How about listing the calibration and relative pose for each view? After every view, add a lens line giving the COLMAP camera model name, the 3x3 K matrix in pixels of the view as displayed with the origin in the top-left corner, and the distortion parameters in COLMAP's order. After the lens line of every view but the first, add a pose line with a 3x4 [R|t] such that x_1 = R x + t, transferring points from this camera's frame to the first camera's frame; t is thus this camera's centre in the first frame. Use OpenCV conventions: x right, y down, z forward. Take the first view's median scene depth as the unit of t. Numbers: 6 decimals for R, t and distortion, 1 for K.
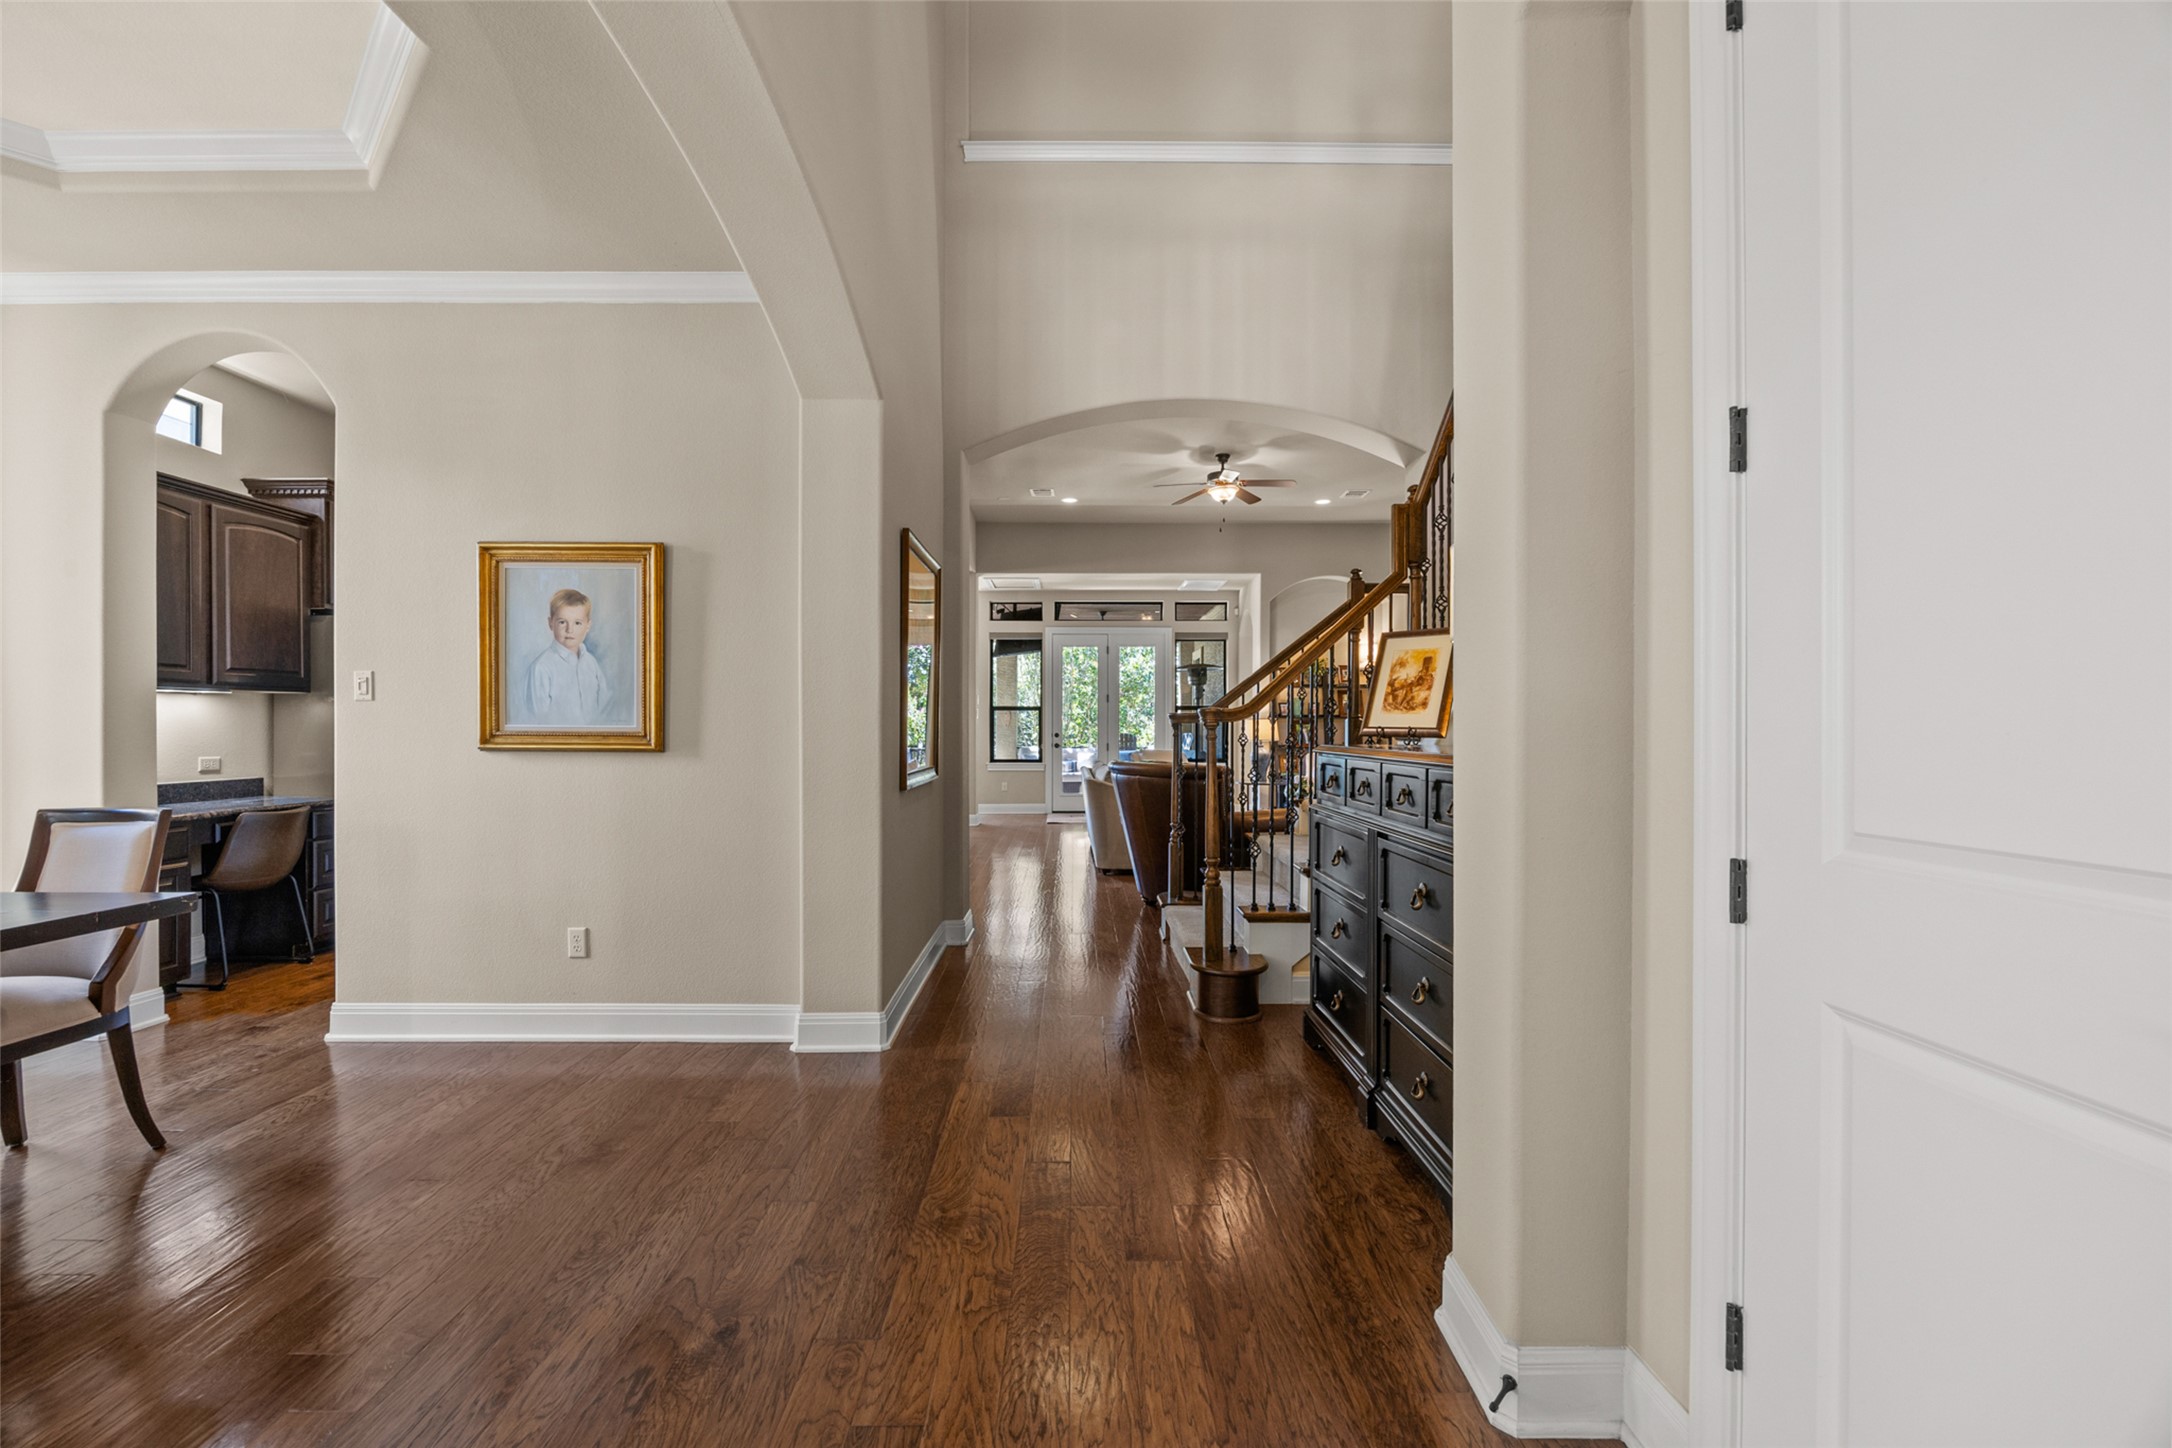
lens RADIAL K [[916.7, 0, 1082.0], [0, 916.7, 721.5], [0, 0, 1]] dist [-0.003970, -0.000330]
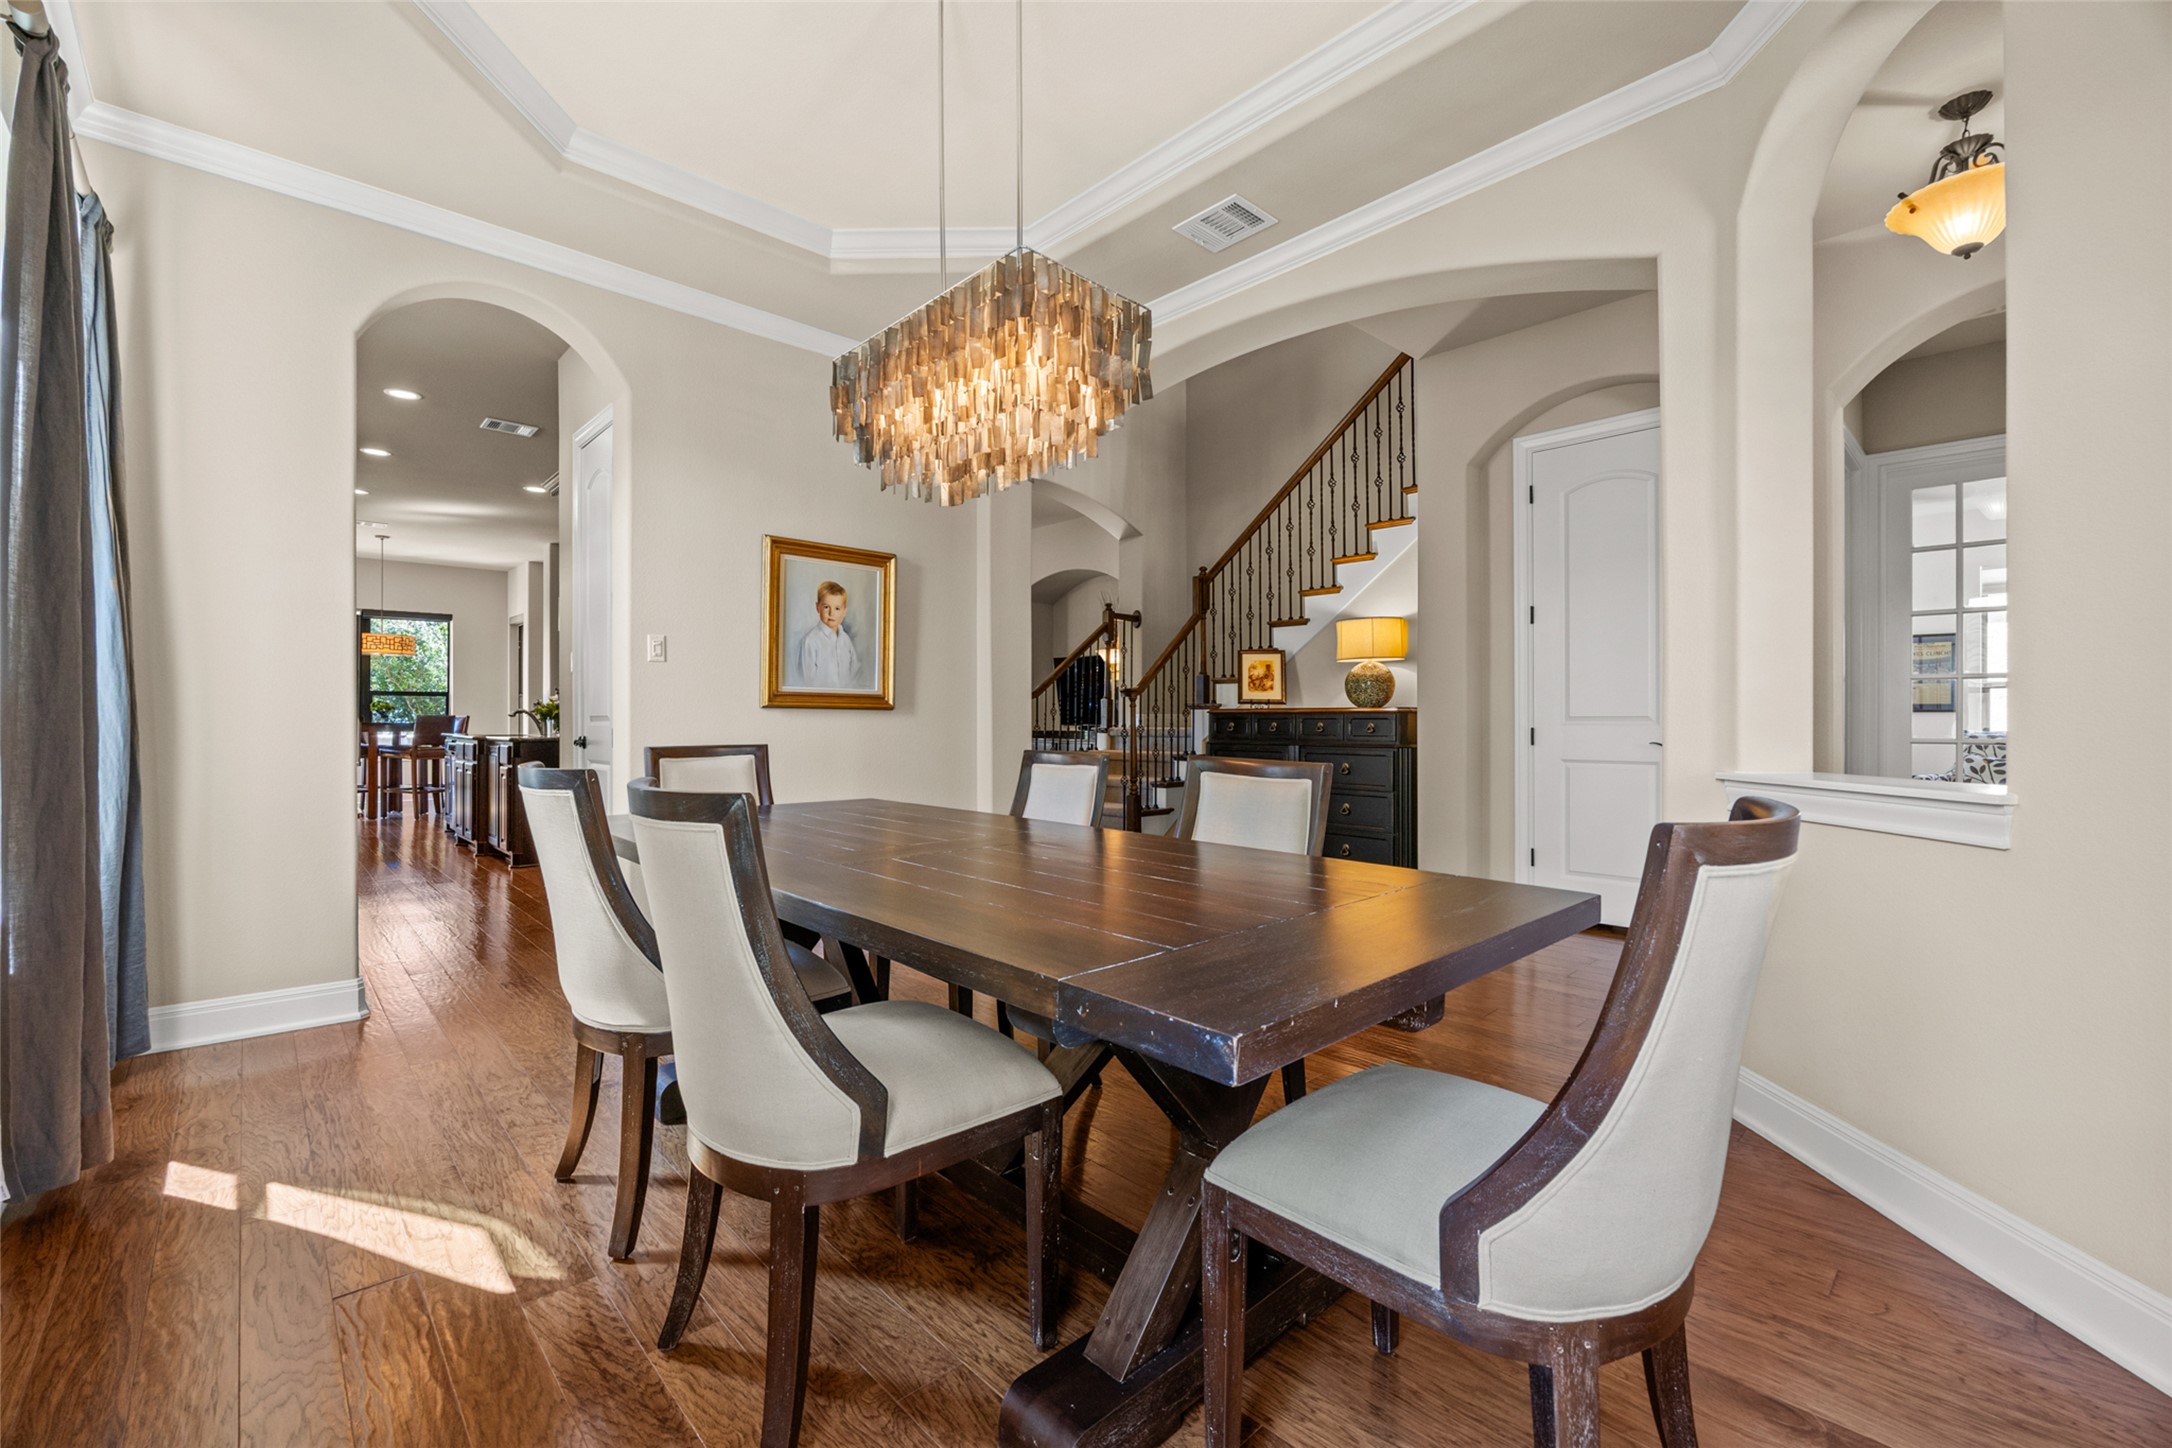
lens RADIAL K [[916.7, 0, 1082.4], [0, 916.7, 721.6], [0, 0, 1]] dist [-0.003970, -0.000330]
pose [[0.728408, 0.000430, 0.685143, -1.179563], [-0.002440, 0.999995, 0.001966, 0.046976], [-0.685139, -0.003103, 0.728406, -0.168700]]
